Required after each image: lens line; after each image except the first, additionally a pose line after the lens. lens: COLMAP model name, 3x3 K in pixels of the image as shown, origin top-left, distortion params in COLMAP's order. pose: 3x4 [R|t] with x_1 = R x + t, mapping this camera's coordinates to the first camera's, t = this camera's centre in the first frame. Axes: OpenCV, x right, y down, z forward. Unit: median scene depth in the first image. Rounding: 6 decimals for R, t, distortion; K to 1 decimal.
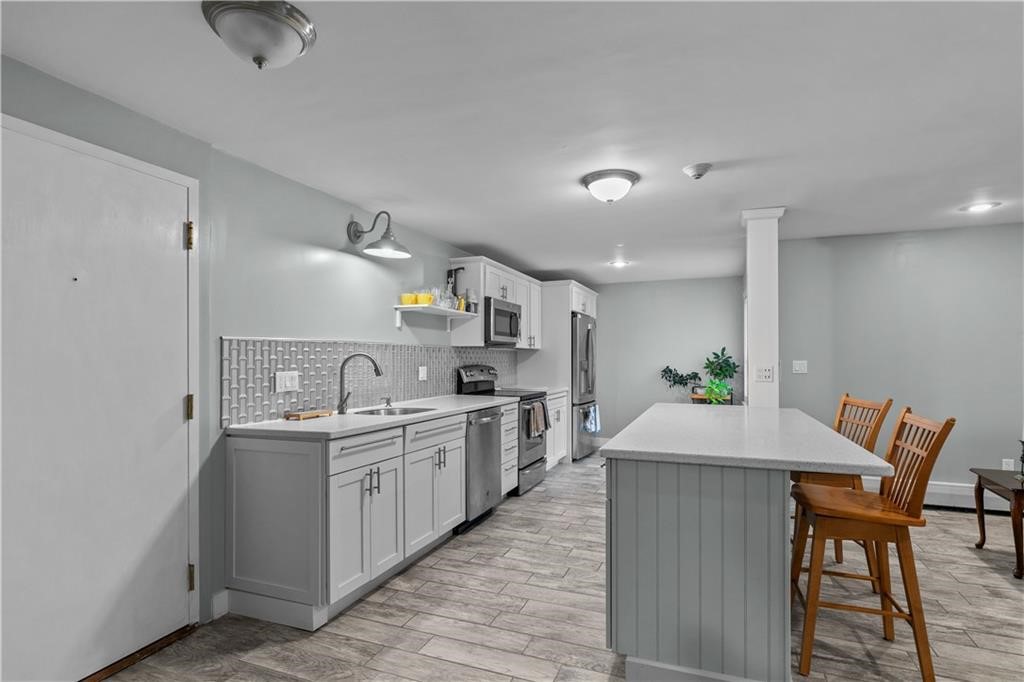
lens RADIAL K [[519.7, 0, 518.7], [0, 519.7, 354.9], [0, 0, 1]] dist [0.000546, 0.000540]
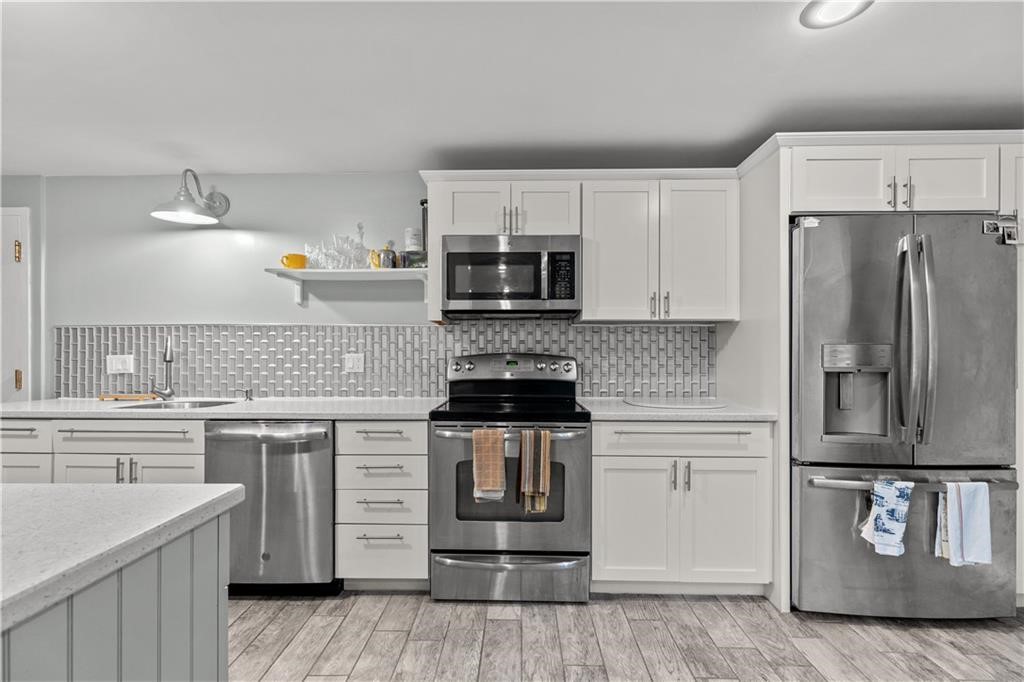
lens RADIAL K [[456.0, 0, 507.1], [0, 456.0, 354.4], [0, 0, 1]] dist [-0.003403, 0.001263]
pose [[0.337648, 0.004116, -0.941263, 0.408520], [0.008121, 0.999940, 0.007286, 0.016795], [0.941237, -0.010104, 0.337594, 0.813436]]
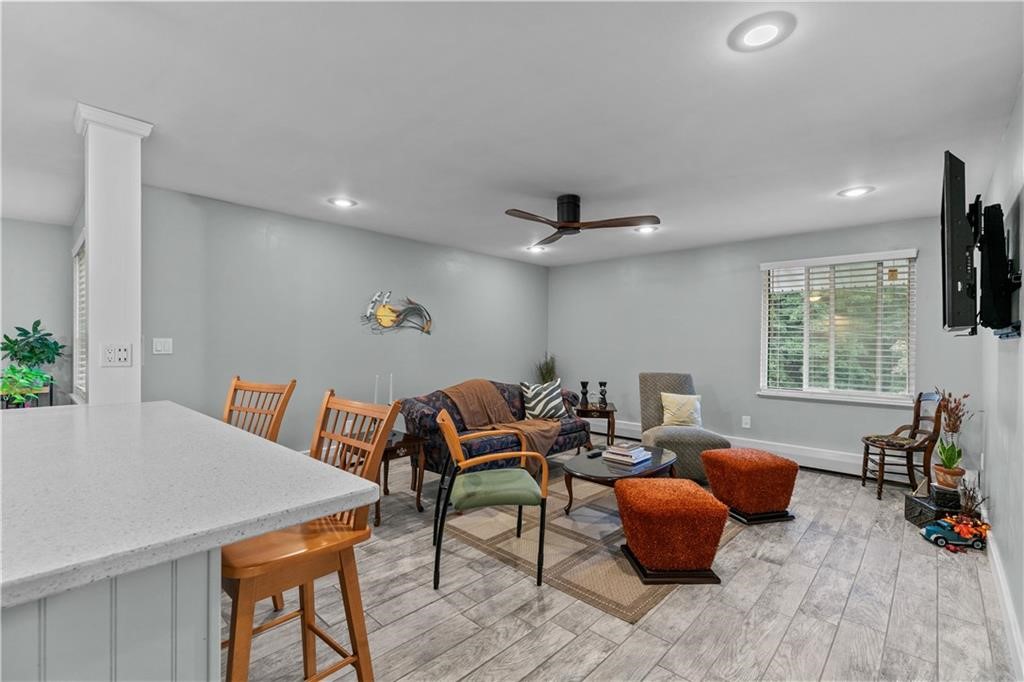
lens RADIAL K [[456.0, 0, 508.8], [0, 456.0, 339.9], [0, 0, 1]] dist [-0.003403, 0.001263]
pose [[0.379230, 0.004478, 0.925292, 0.078831], [-0.009876, 0.999951, -0.000791, 0.008030], [-0.925250, -0.008838, 0.379255, 0.207989]]
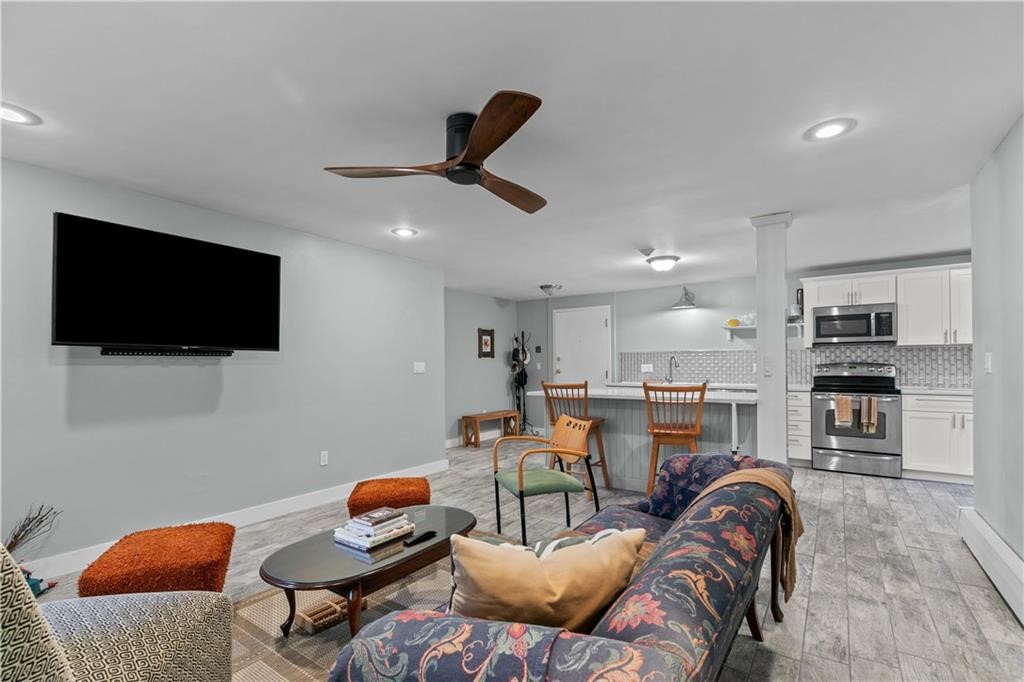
lens RADIAL K [[456.0, 0, 514.3], [0, 456.0, 360.6], [0, 0, 1]] dist [-0.003403, 0.001263]
pose [[-0.243307, -0.005430, -0.969934, 1.074037], [0.014227, 0.999857, -0.009166, 0.013526], [0.969845, -0.016029, -0.243195, 0.516637]]
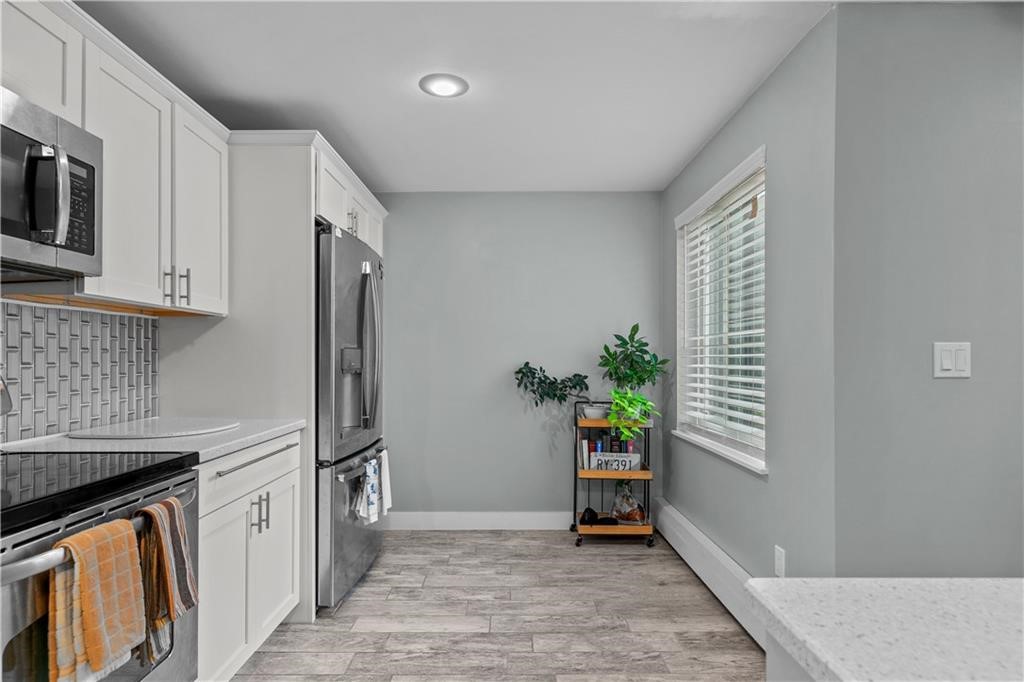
lens RADIAL K [[552.4, 0, 505.0], [0, 552.4, 359.0], [0, 0, 1]] dist [-0.003312, -0.000998]
pose [[0.935711, -0.000827, 0.352766, 0.104904], [-0.002367, 0.999960, 0.008624, 0.018437], [-0.352759, -0.008904, 0.935672, 0.677360]]
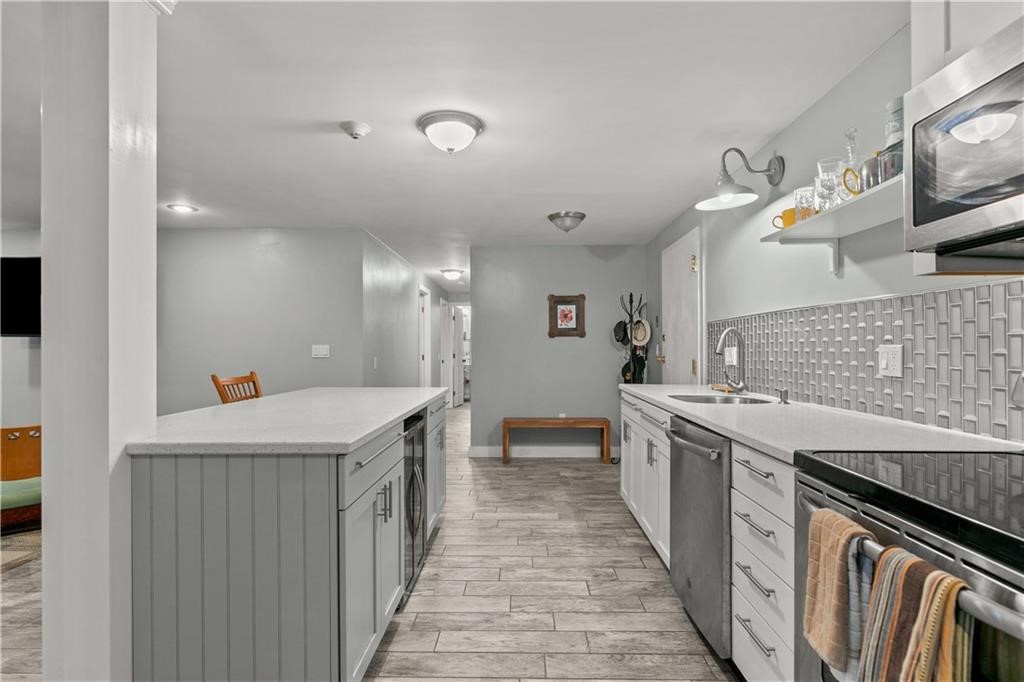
lens RADIAL K [[522.7, 0, 513.7], [0, 522.7, 346.1], [0, 0, 1]] dist [-0.002016, -0.000051]
pose [[-0.940485, 0.006108, -0.339781, 0.215713], [0.010616, 0.999879, -0.011412, 0.020779], [0.339670, -0.014340, -0.940435, 1.076514]]
